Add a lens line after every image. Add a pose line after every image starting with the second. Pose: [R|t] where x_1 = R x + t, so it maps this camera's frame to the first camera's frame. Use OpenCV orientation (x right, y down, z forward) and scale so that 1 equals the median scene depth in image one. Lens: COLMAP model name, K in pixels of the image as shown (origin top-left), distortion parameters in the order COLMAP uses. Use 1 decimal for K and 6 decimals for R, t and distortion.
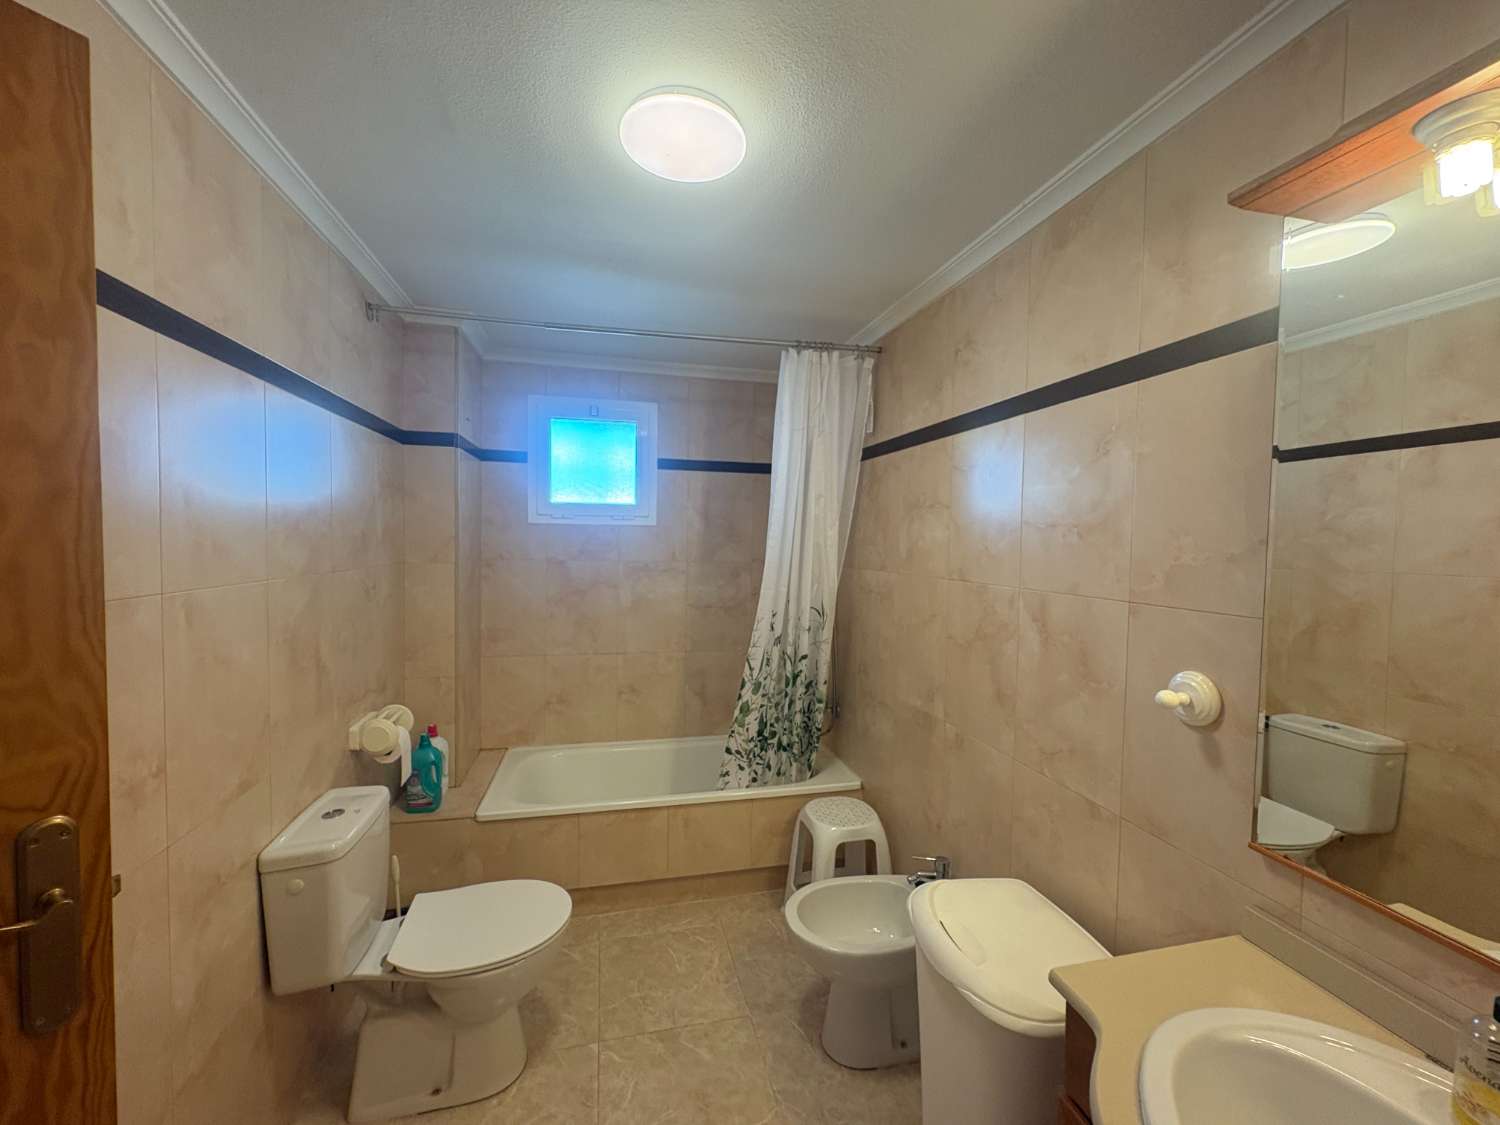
lens RADIAL K [[591.2, 0, 746.7], [0, 591.2, 566.4], [0, 0, 1]] dist [0.003011, 0.000131]
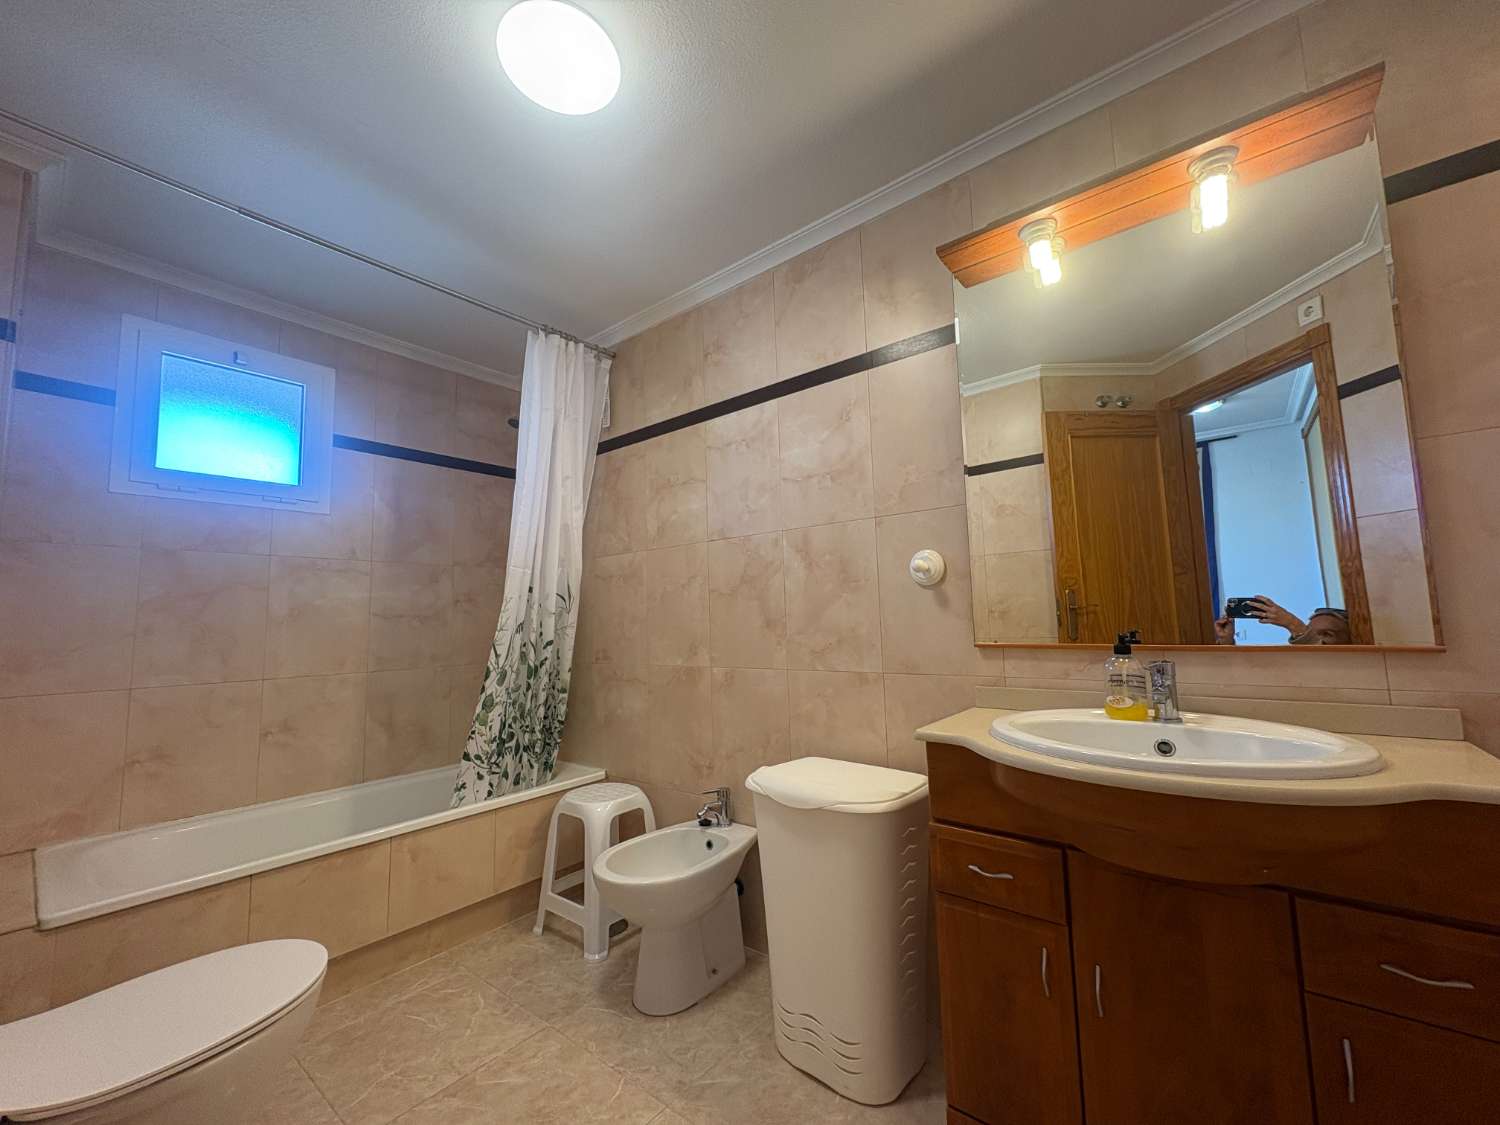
lens RADIAL K [[591.2, 0, 745.0], [0, 591.2, 559.4], [0, 0, 1]] dist [0.003011, 0.000131]
pose [[0.797693, 0.022984, 0.602626, -0.253469], [0.065102, 0.990152, -0.123939, 0.174727], [-0.599540, 0.138097, 0.788341, 0.043914]]
